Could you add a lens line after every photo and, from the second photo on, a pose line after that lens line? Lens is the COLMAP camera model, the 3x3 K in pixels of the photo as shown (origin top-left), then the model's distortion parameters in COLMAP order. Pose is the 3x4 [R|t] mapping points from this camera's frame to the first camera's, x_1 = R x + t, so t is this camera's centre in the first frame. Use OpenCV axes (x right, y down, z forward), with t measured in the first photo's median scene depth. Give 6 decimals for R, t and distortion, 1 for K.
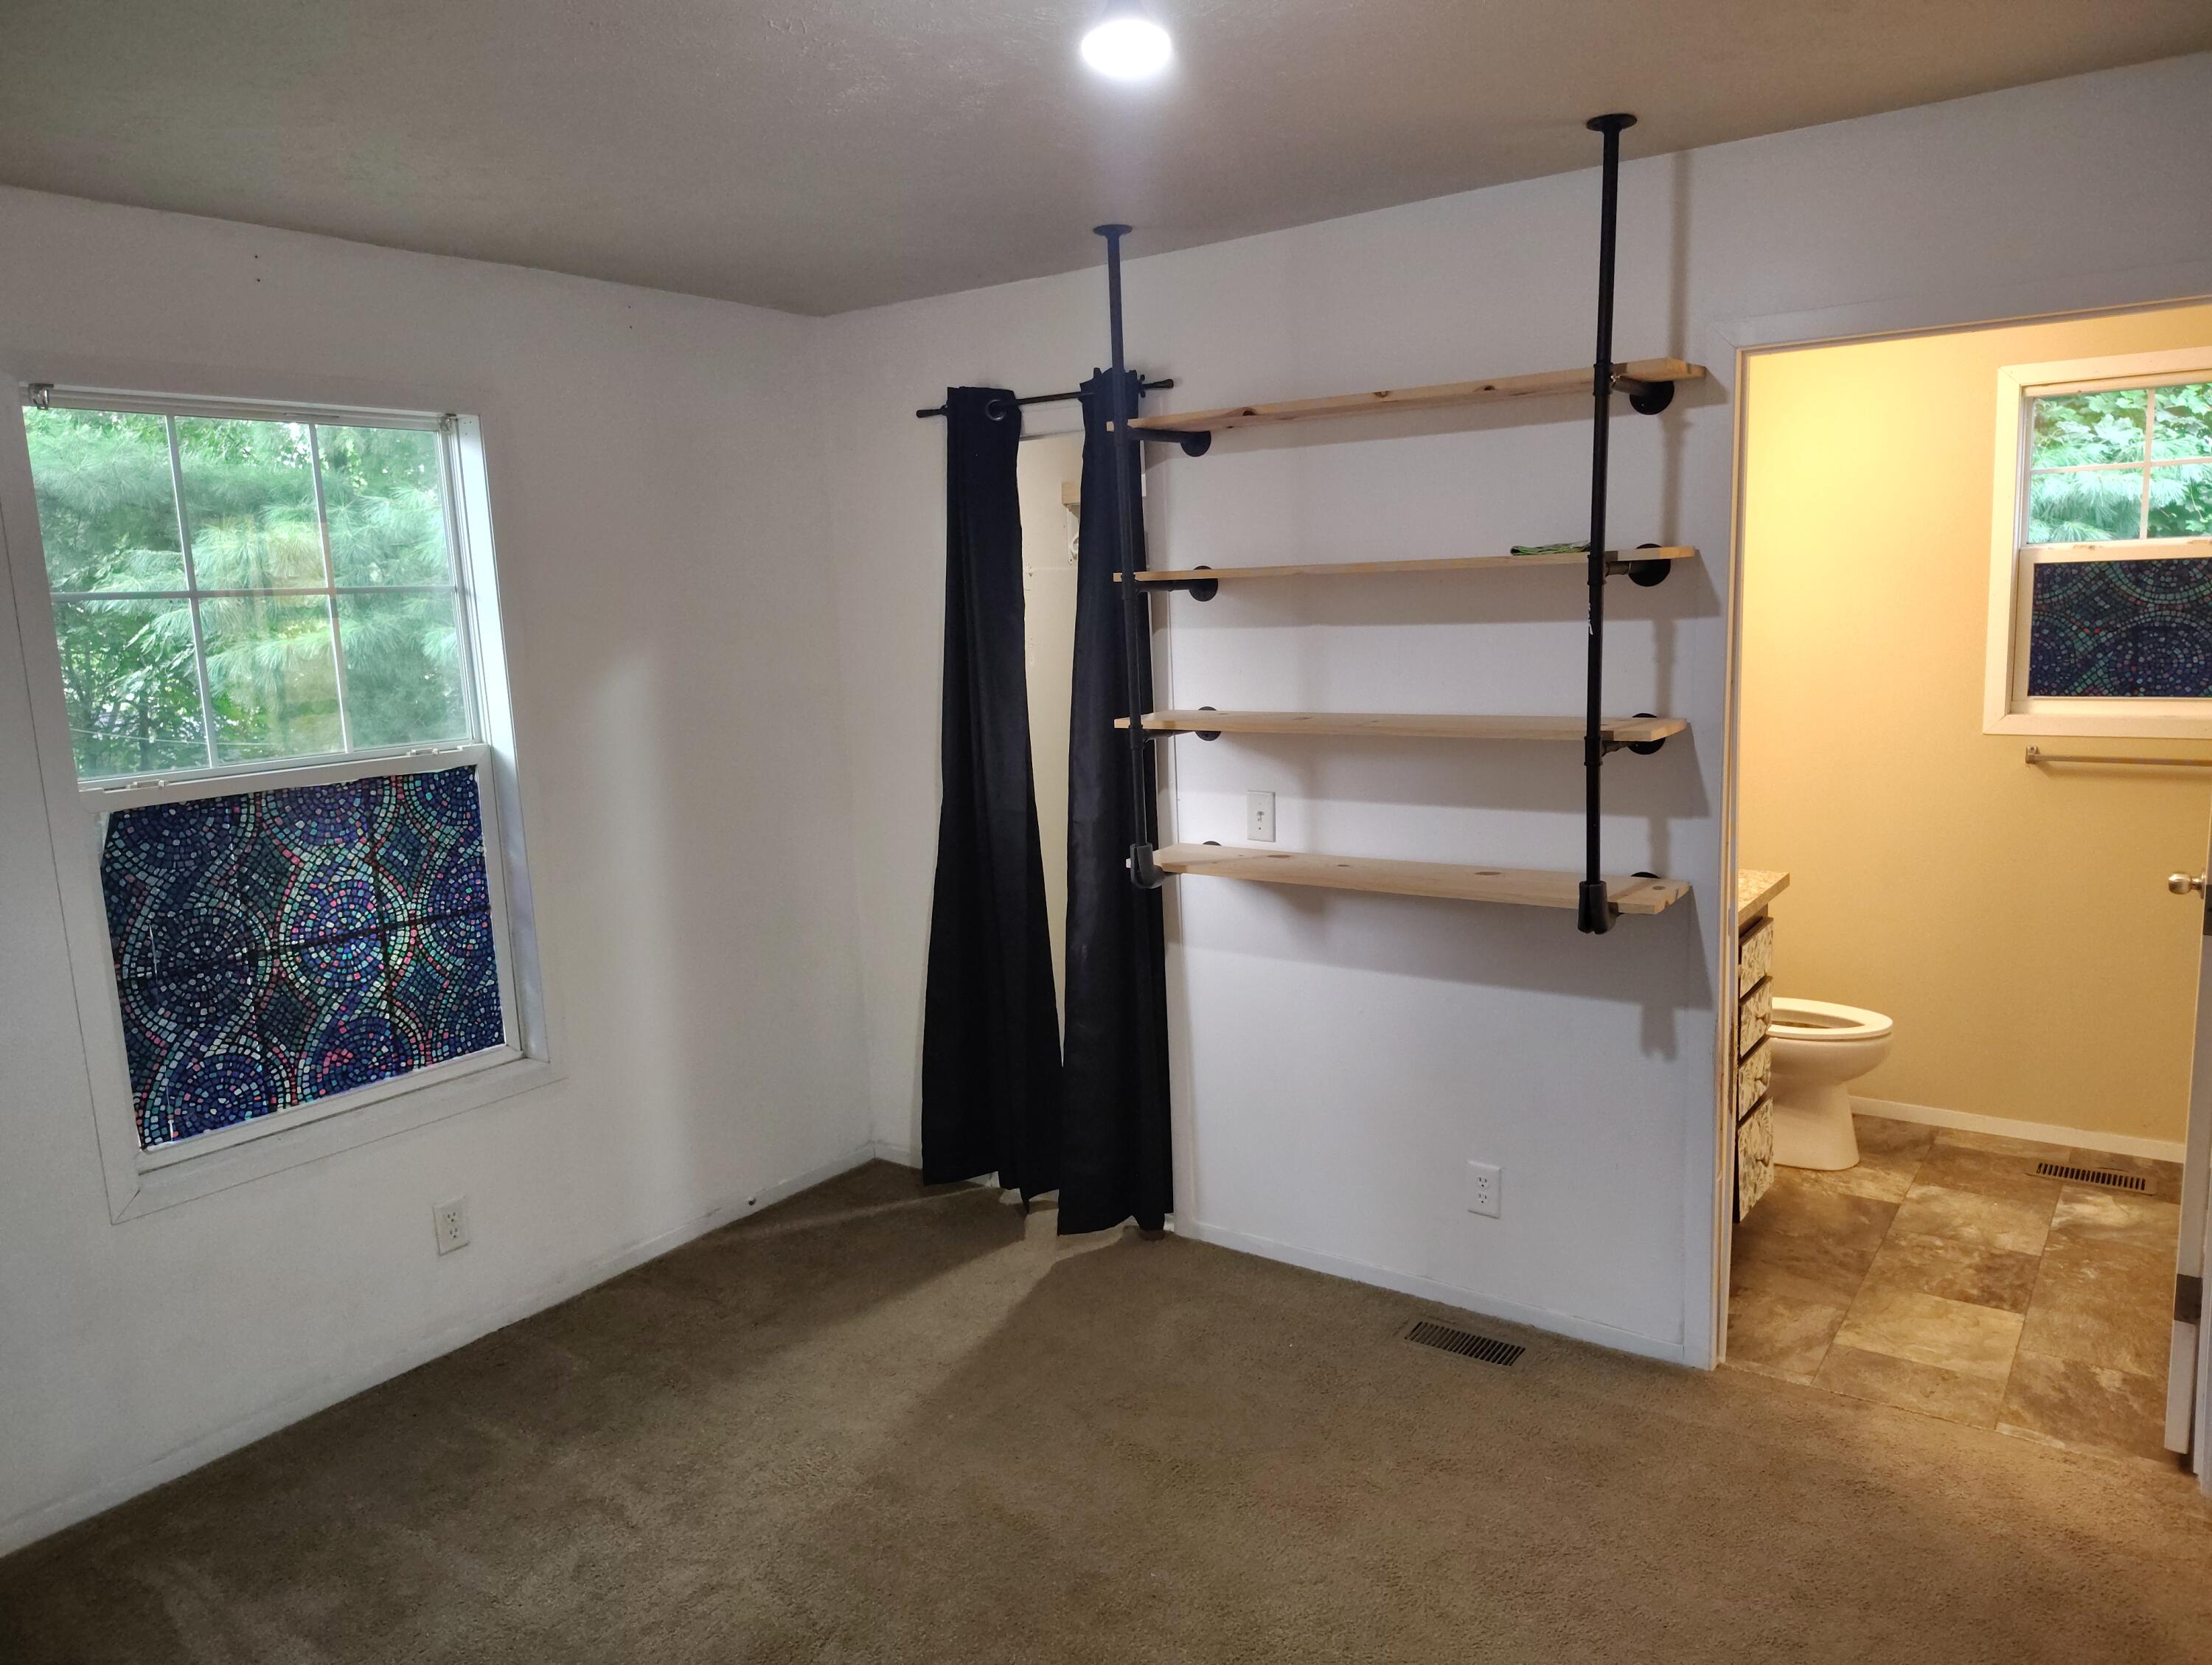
lens RADIAL K [[1517.7, 0, 1098.5], [0, 1517.7, 833.3], [0, 0, 1]] dist [0.044521, -0.046059]
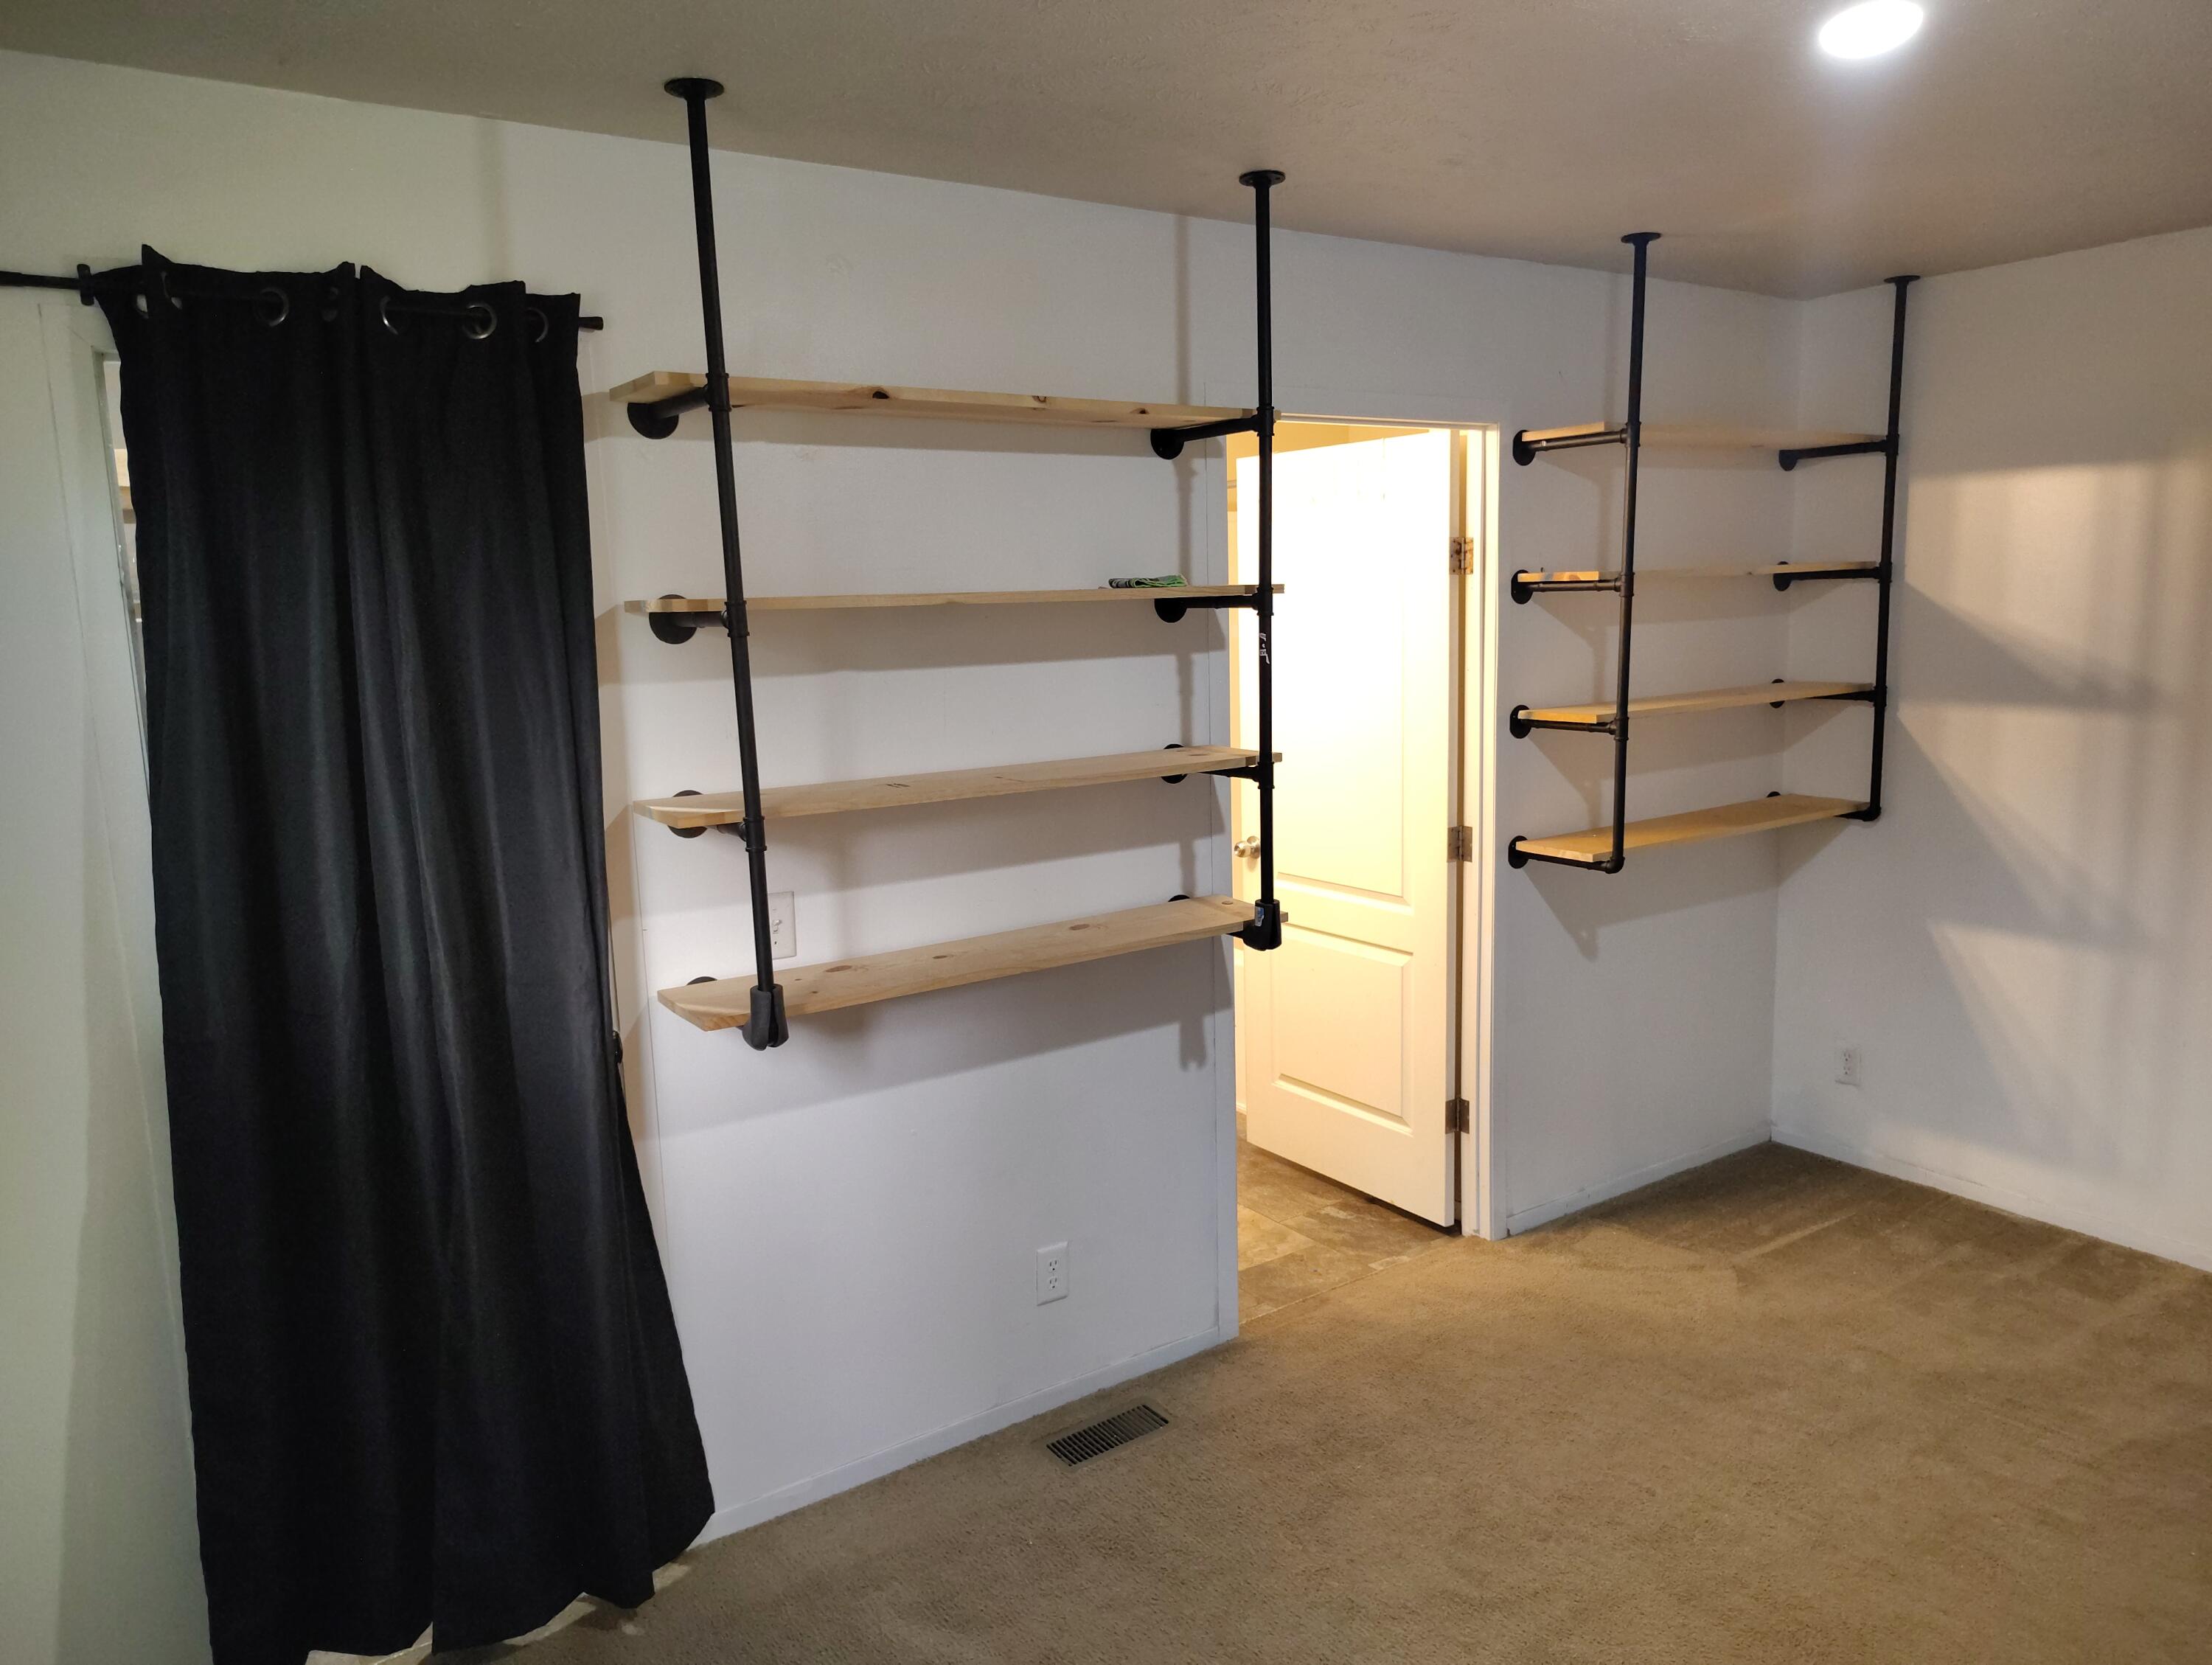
lens RADIAL K [[1530.5, 0, 1123.1], [0, 1530.5, 841.6], [0, 0, 1]] dist [0.045213, -0.049958]
pose [[0.337304, -0.120217, 0.933688, -0.610200], [0.167532, 0.983646, 0.066127, -0.083725], [-0.926369, 0.134118, 0.351928, 0.639405]]
